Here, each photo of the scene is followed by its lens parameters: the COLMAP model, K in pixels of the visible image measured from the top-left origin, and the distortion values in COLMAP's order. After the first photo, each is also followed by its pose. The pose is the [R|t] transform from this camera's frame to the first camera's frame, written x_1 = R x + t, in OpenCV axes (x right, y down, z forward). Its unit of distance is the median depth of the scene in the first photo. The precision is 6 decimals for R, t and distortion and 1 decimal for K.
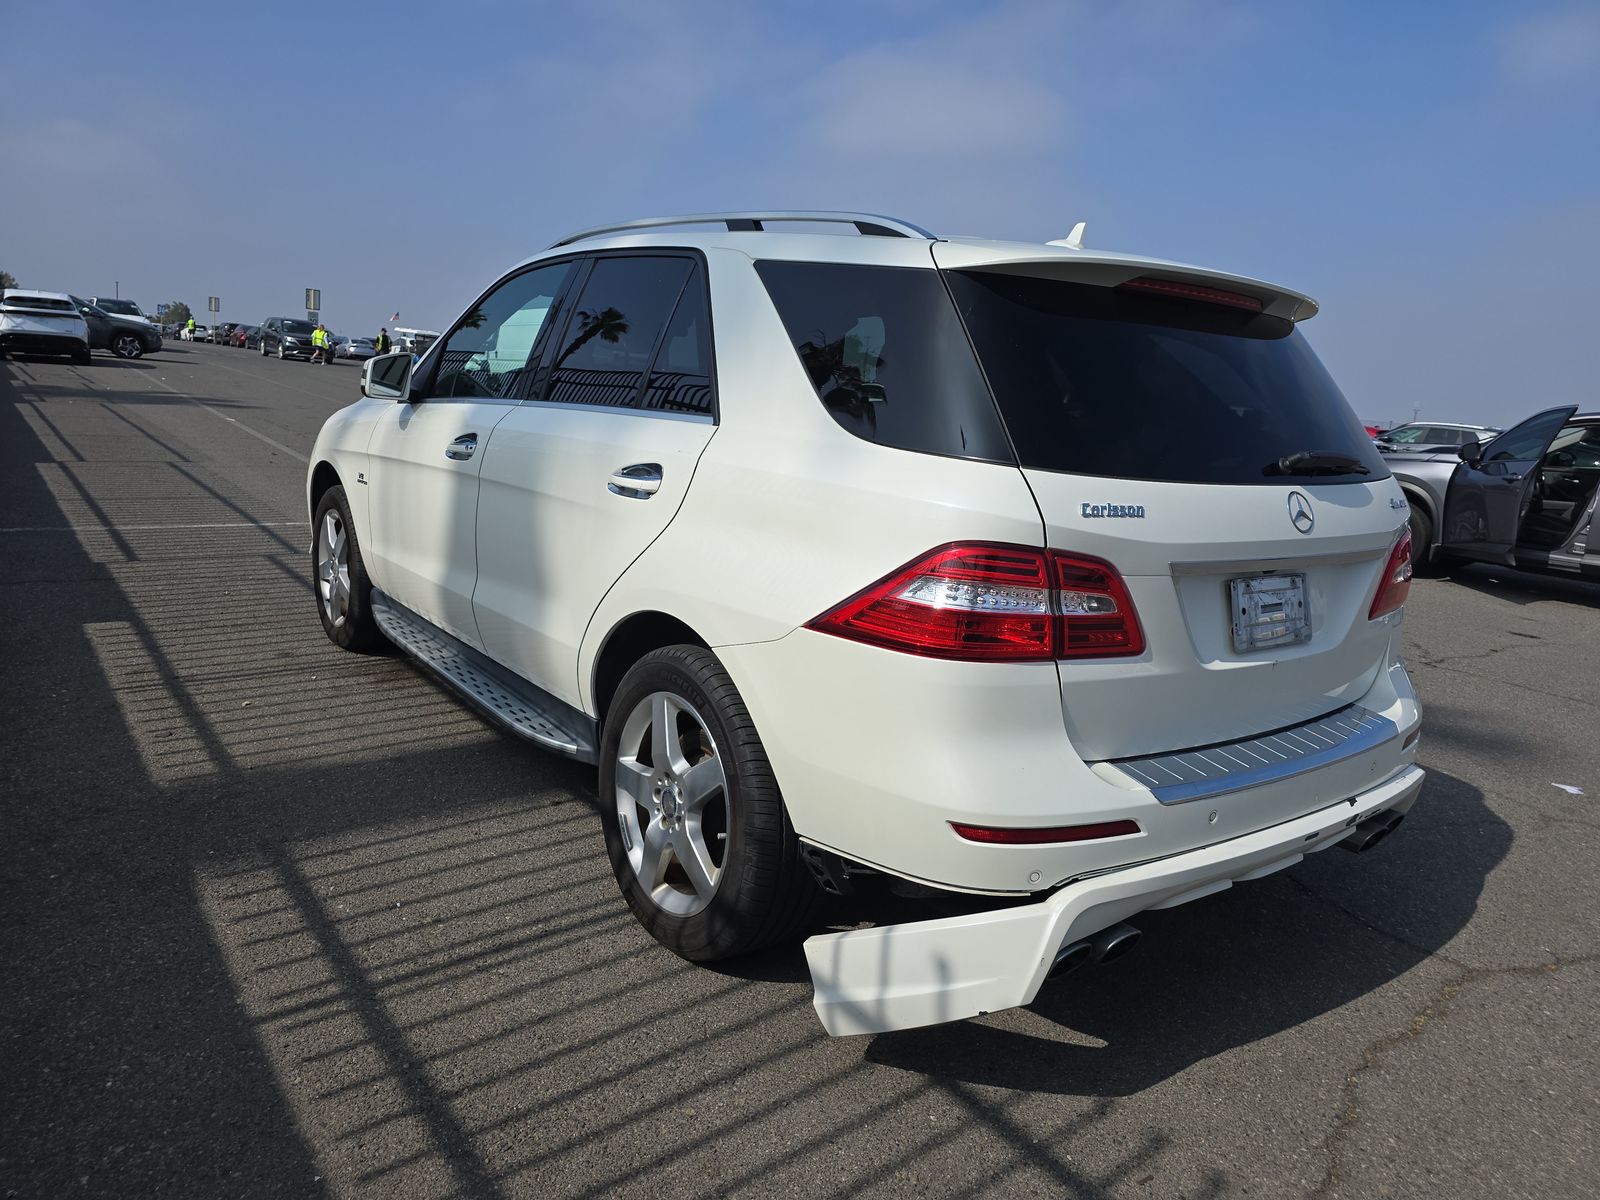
lens RADIAL K [[1099.4, 0, 806.3], [0, 1099.4, 603.7], [0, 0, 1]] dist [0.003198, 0.003827]
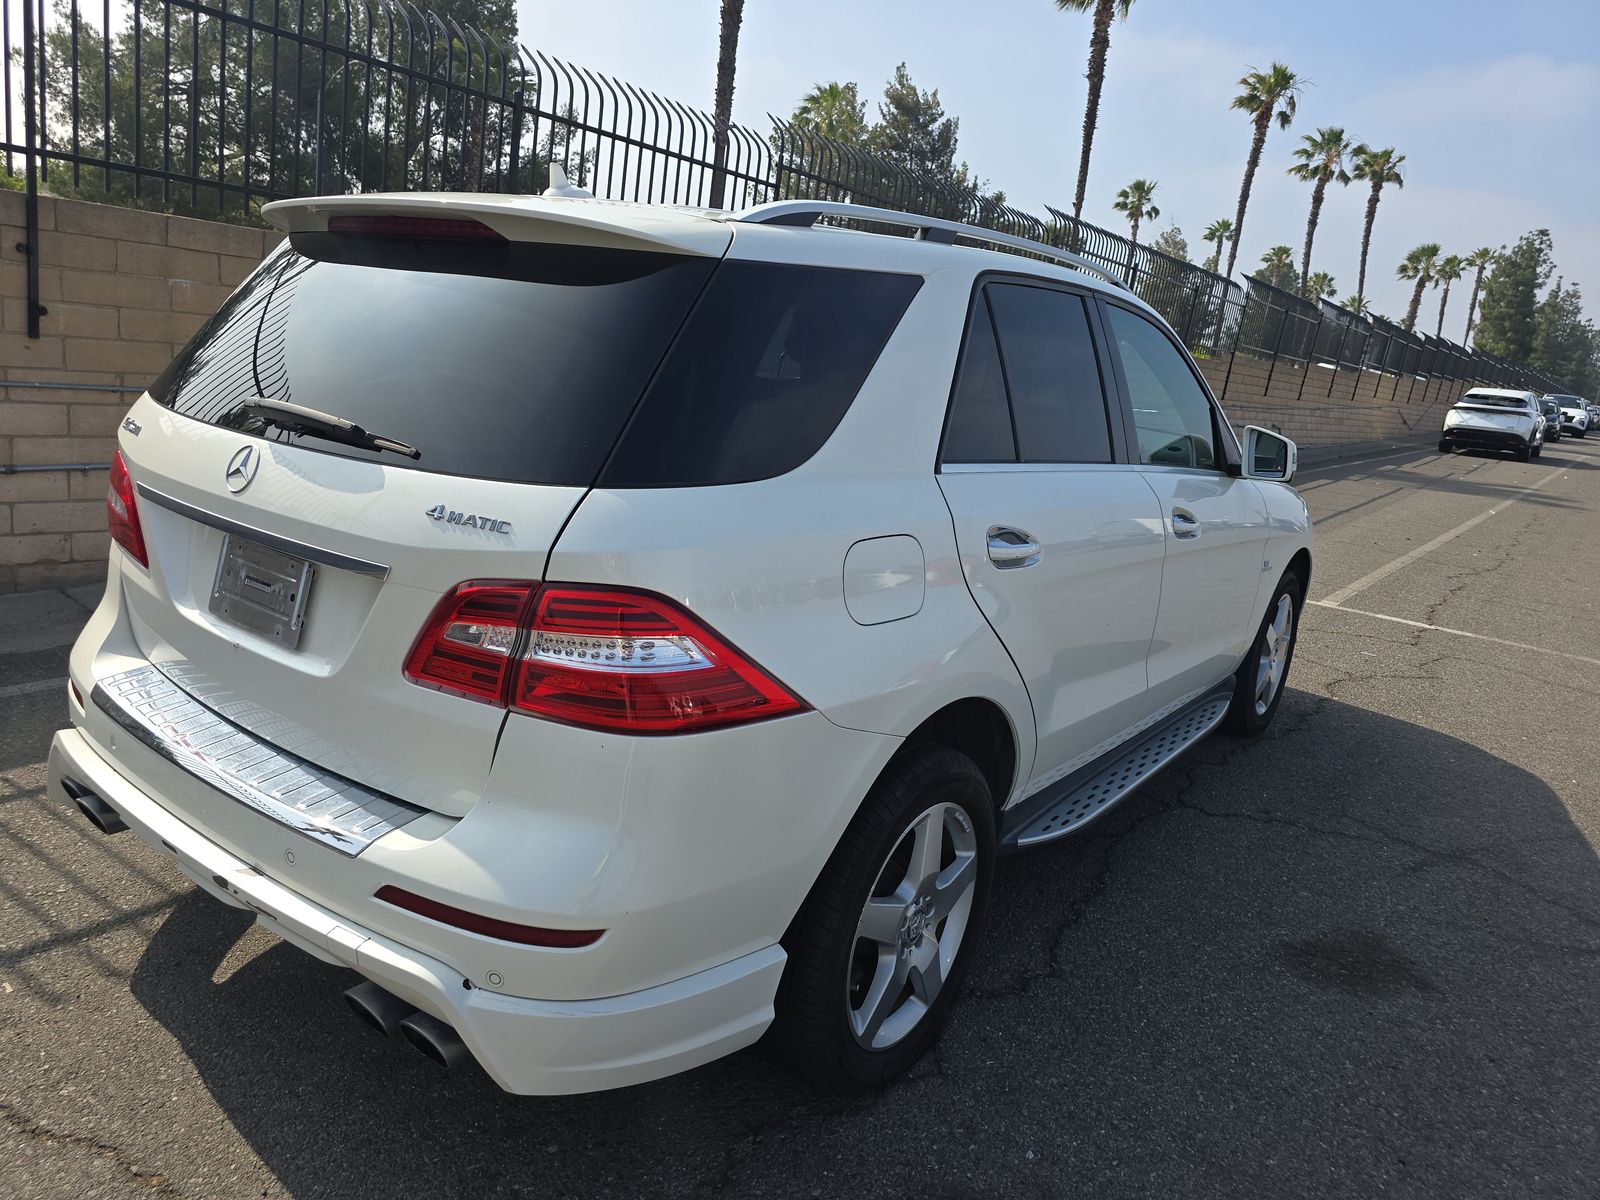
lens RADIAL K [[1099.4, 0, 806.3], [0, 1099.4, 603.7], [0, 0, 1]] dist [0.003198, 0.003827]
pose [[0.287135, 0.179541, -0.940914, 1.523653], [-0.270158, 0.957580, 0.100278, -0.204874], [0.919004, 0.225402, 0.323459, 1.265056]]
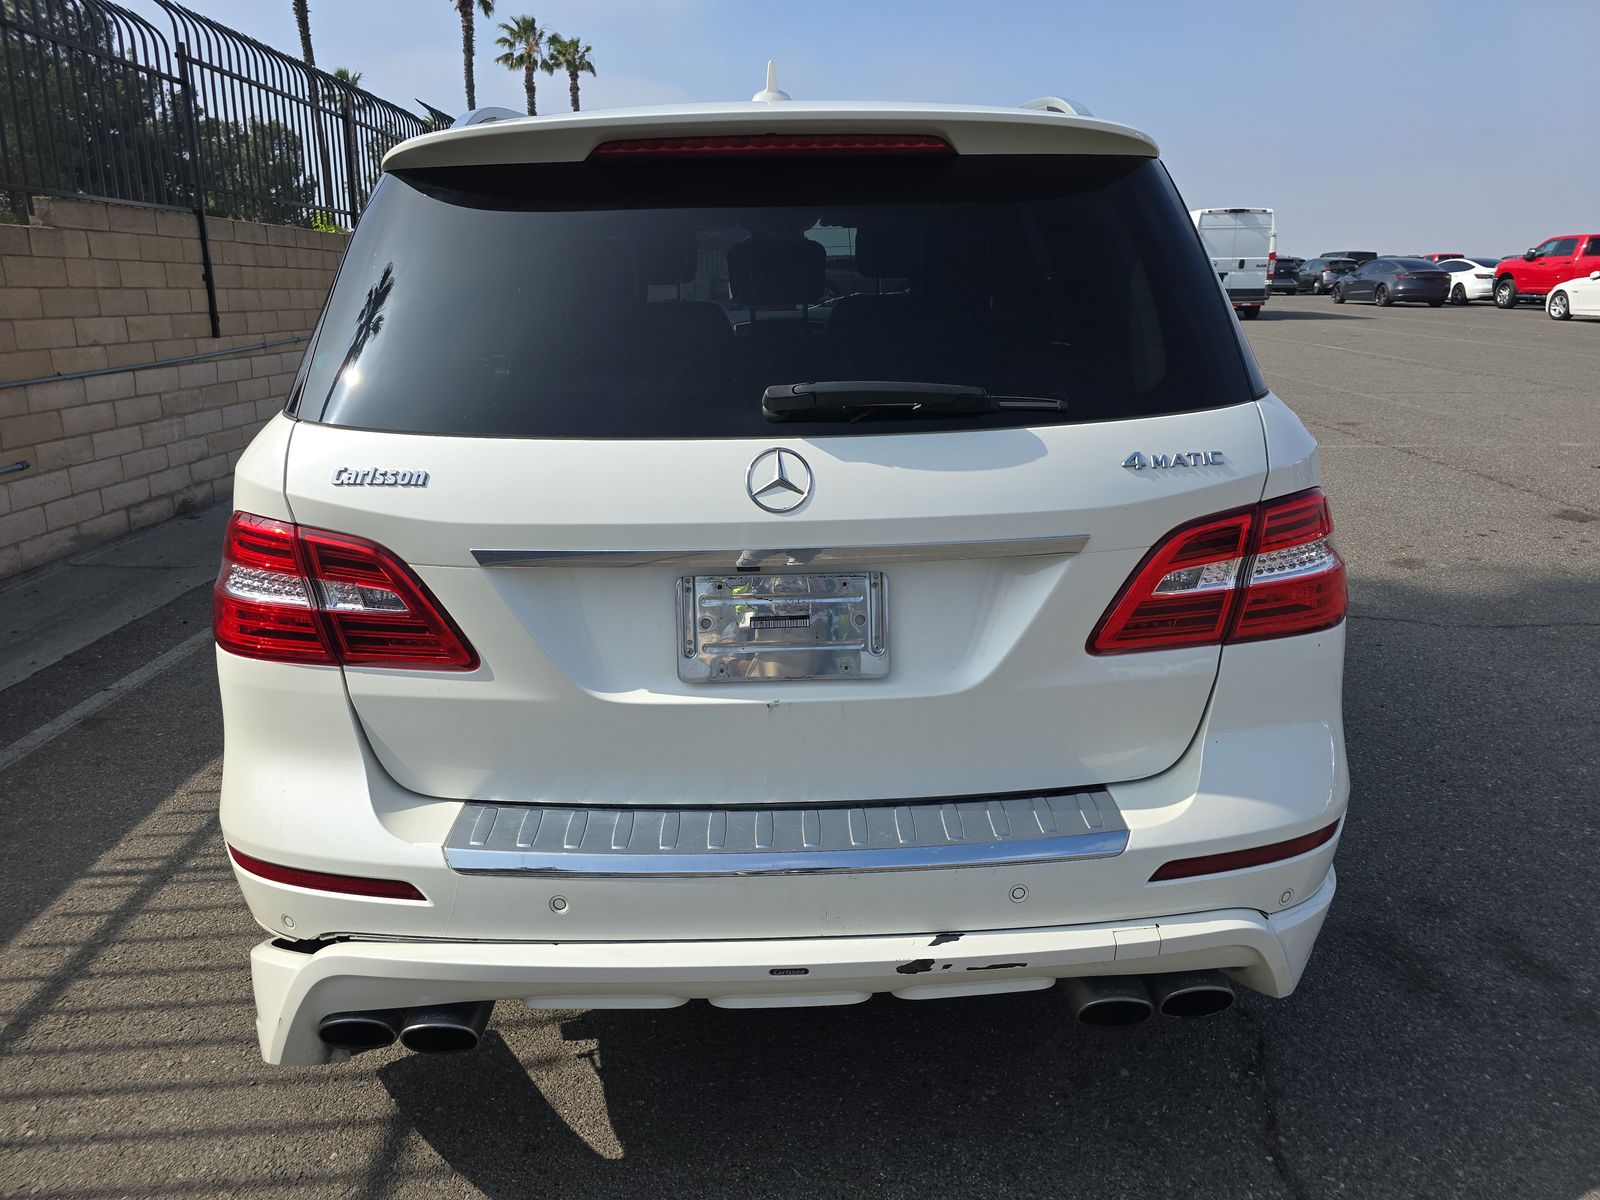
lens RADIAL K [[1079.3, 0, 796.4], [0, 1079.3, 601.1], [0, 0, 1]] dist [0.045006, -0.041184]
pose [[0.811055, 0.085422, -0.578699, 0.920319], [-0.045159, 0.995471, 0.083651, -0.073225], [0.583224, -0.041712, 0.811240, 0.539029]]
